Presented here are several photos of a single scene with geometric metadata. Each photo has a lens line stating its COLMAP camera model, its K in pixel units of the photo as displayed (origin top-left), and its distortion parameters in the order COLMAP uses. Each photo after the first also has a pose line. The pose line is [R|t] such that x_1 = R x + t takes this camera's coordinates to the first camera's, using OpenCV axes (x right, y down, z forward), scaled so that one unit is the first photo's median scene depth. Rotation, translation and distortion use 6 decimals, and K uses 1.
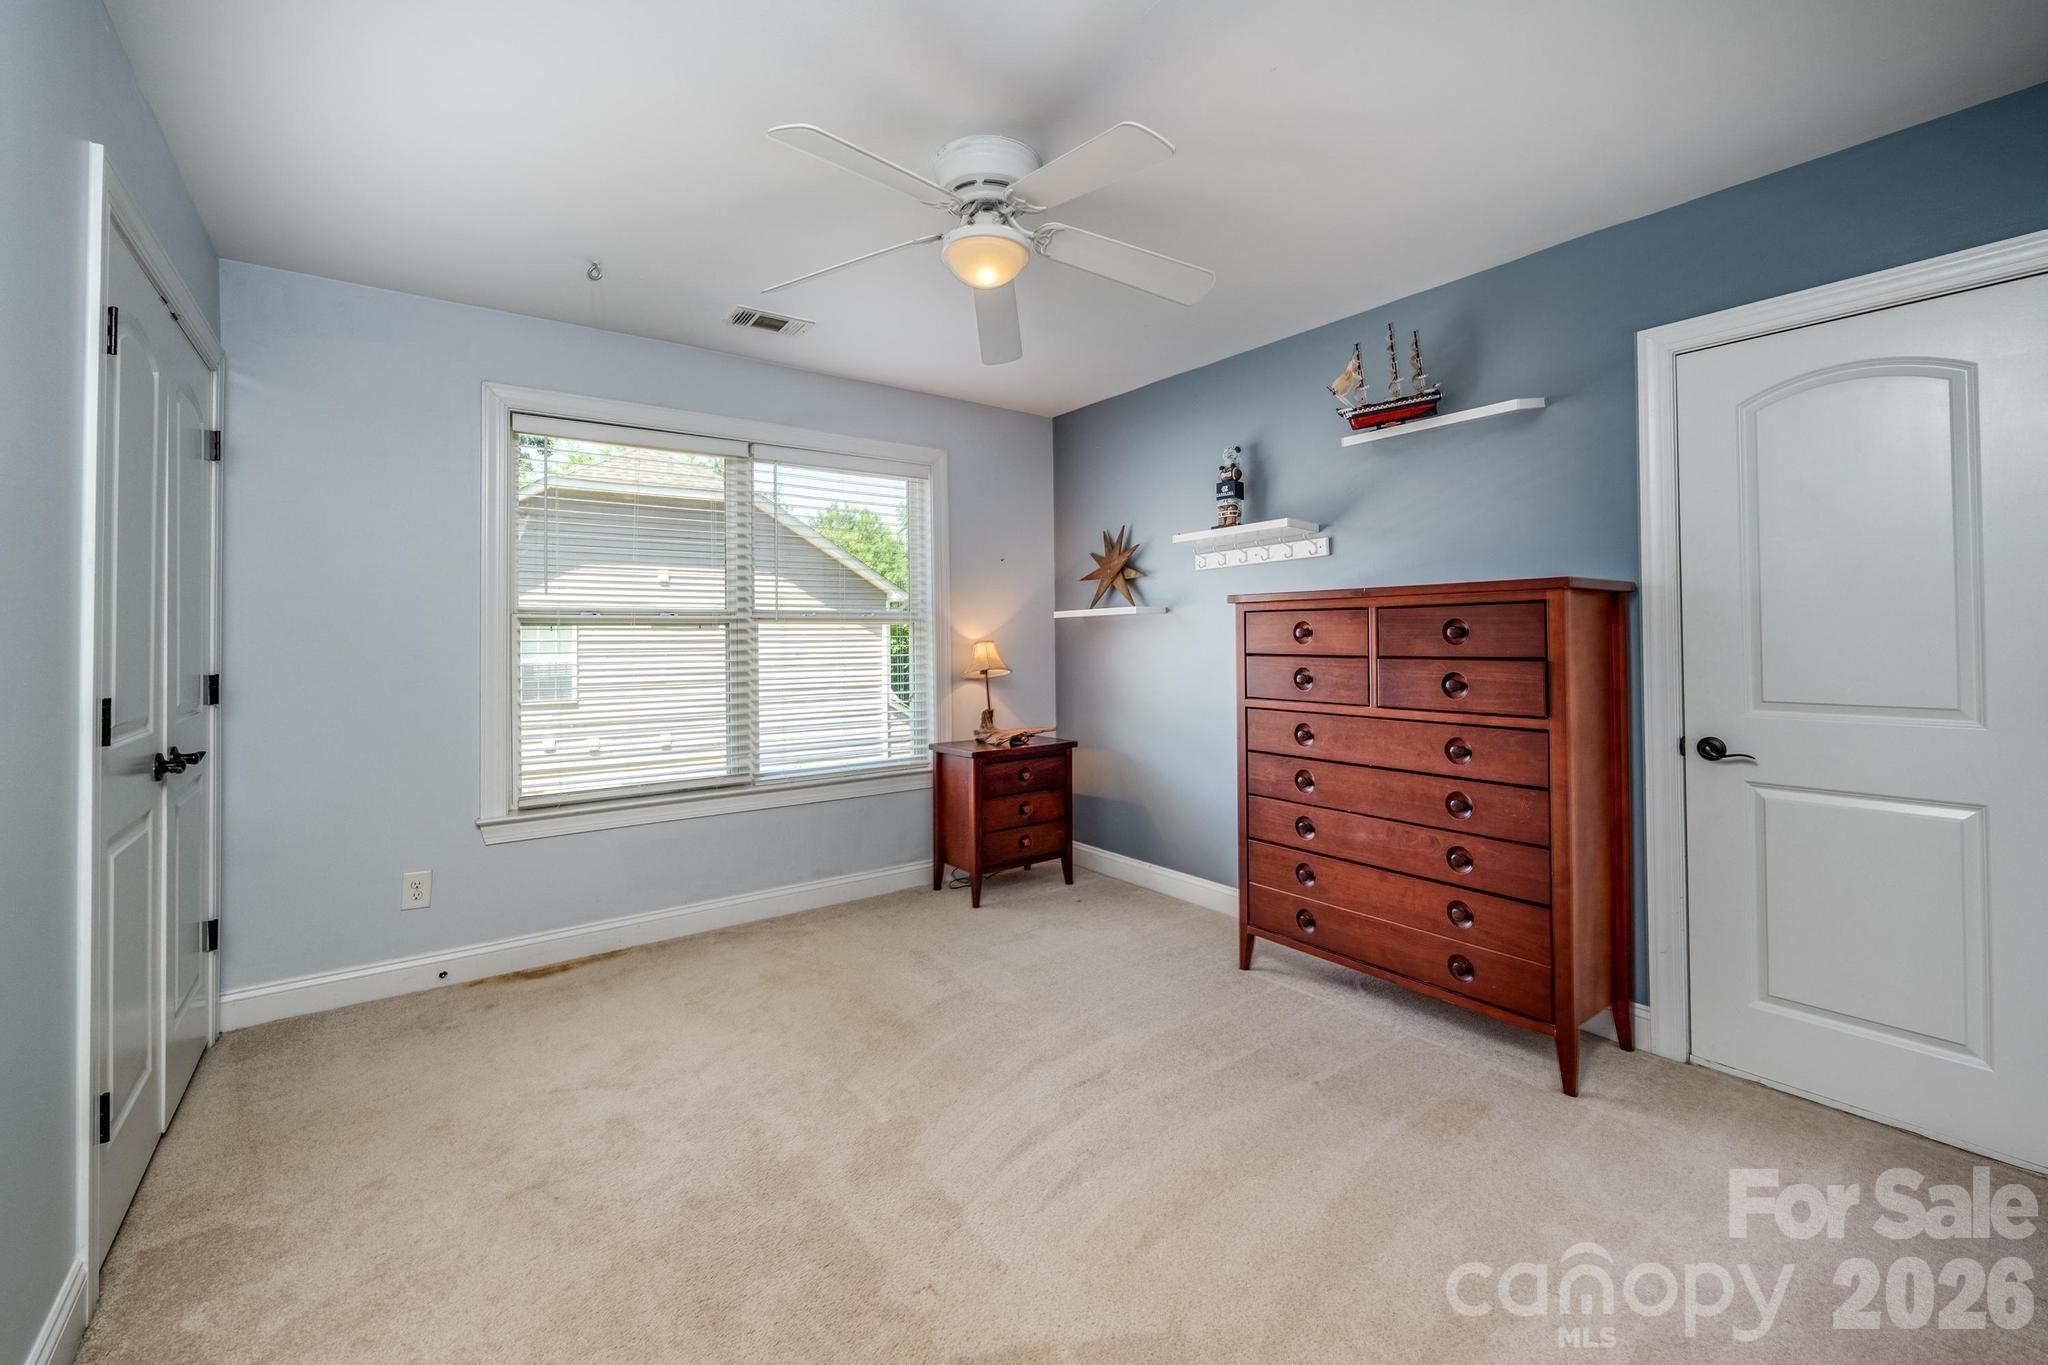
lens RADIAL K [[848.5, 0, 1019.3], [0, 848.5, 636.8], [0, 0, 1]] dist [-0.000595, 0.000001]
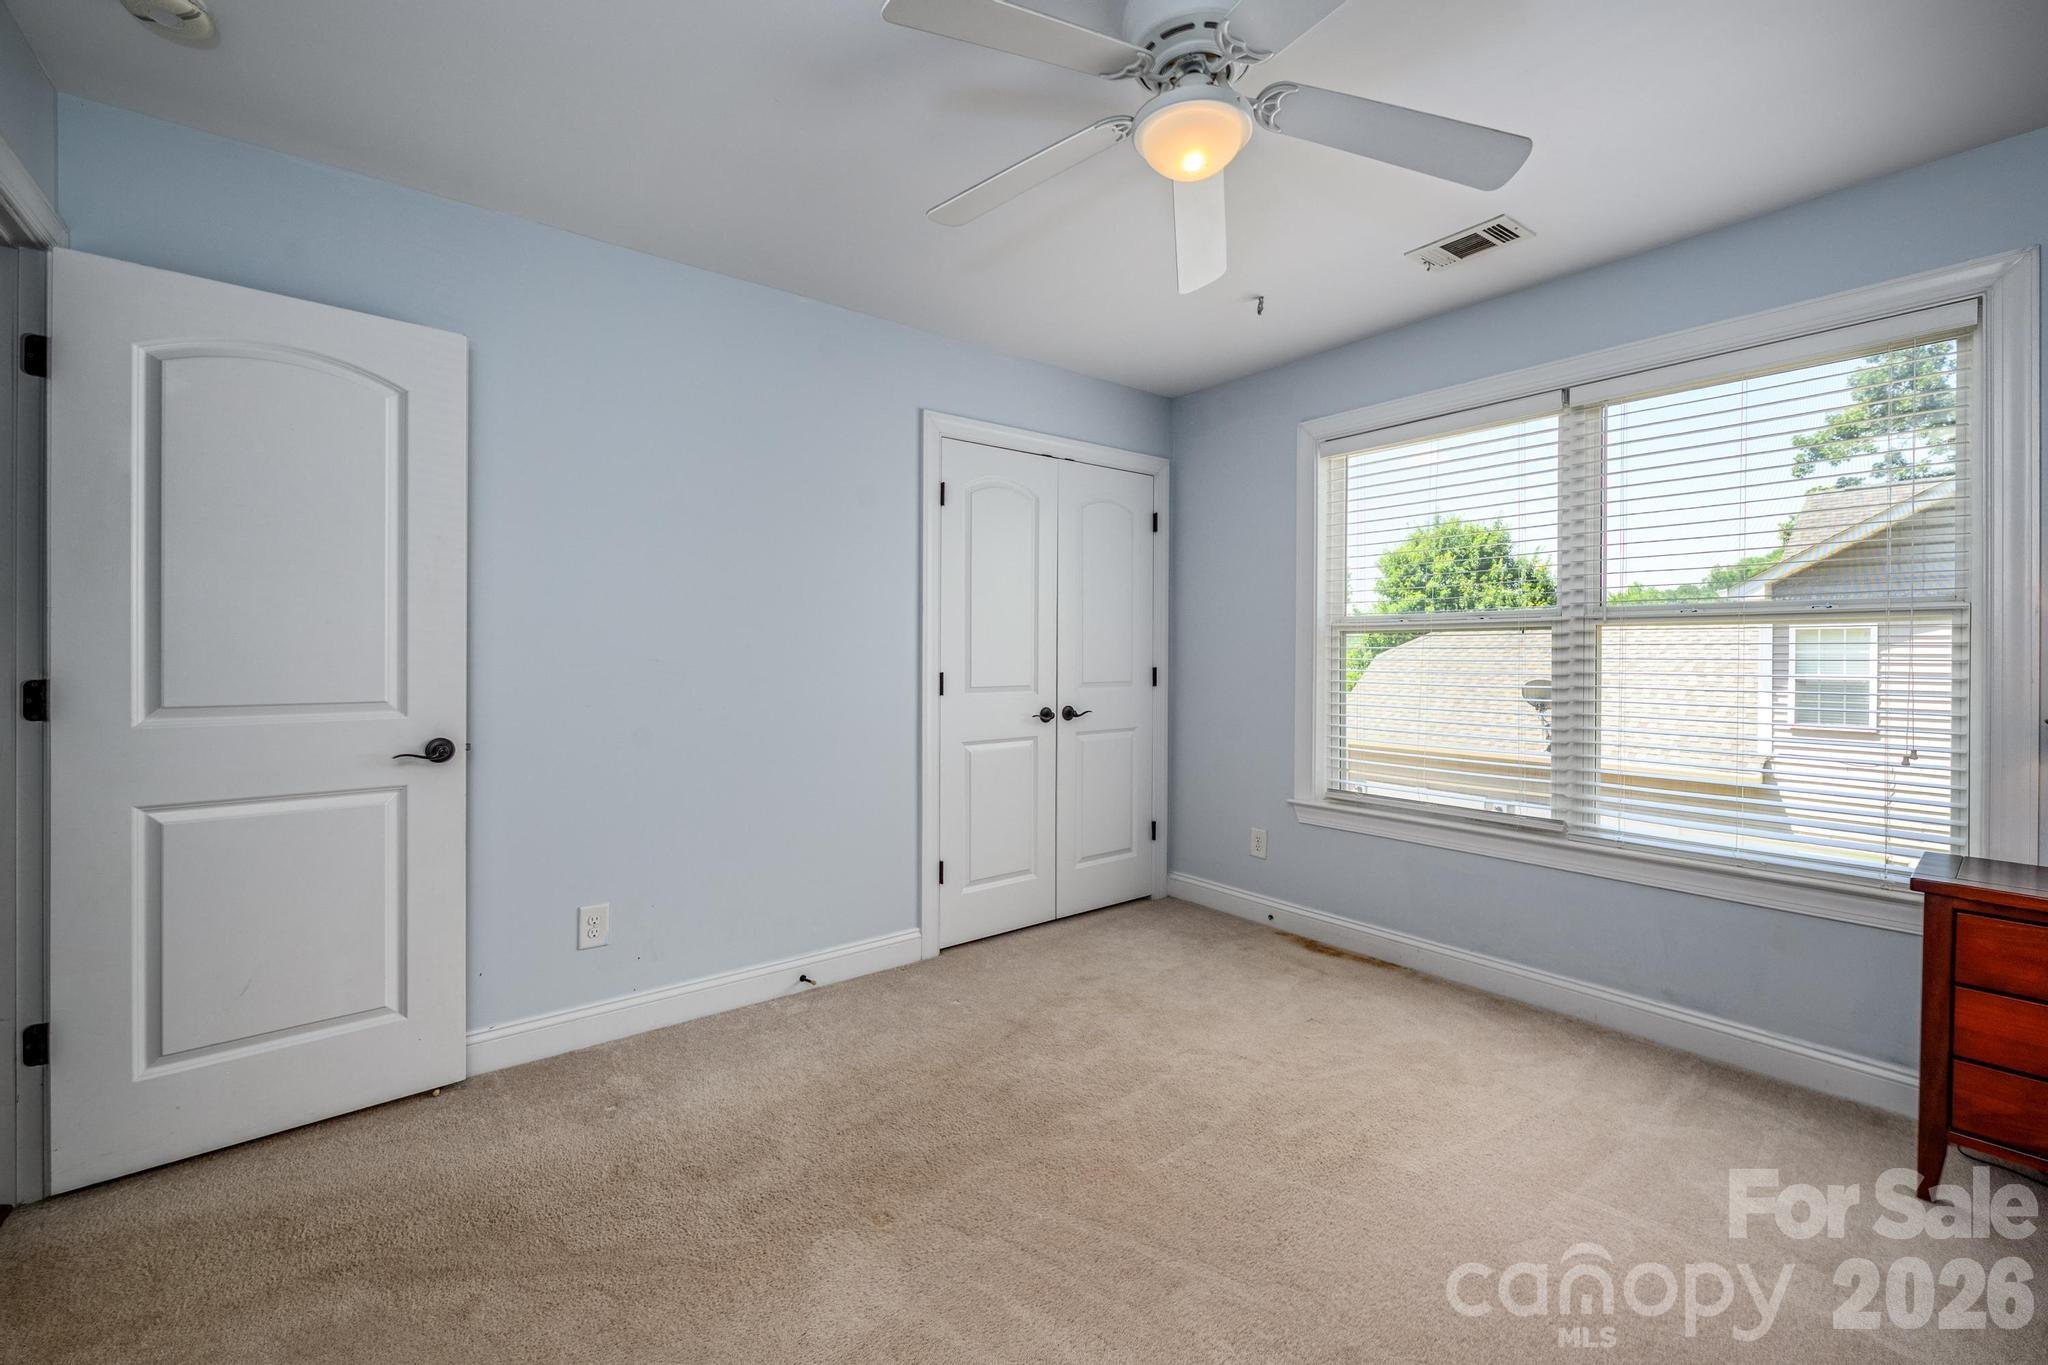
lens RADIAL K [[834.4, 0, 1025.3], [0, 834.4, 658.0], [0, 0, 1]] dist [-0.004515, -0.000031]
pose [[0.019942, 0.012293, -0.999726, 0.511970], [0.002439, 0.999921, 0.012344, 0.003025], [0.999798, -0.002685, 0.019911, 0.595769]]
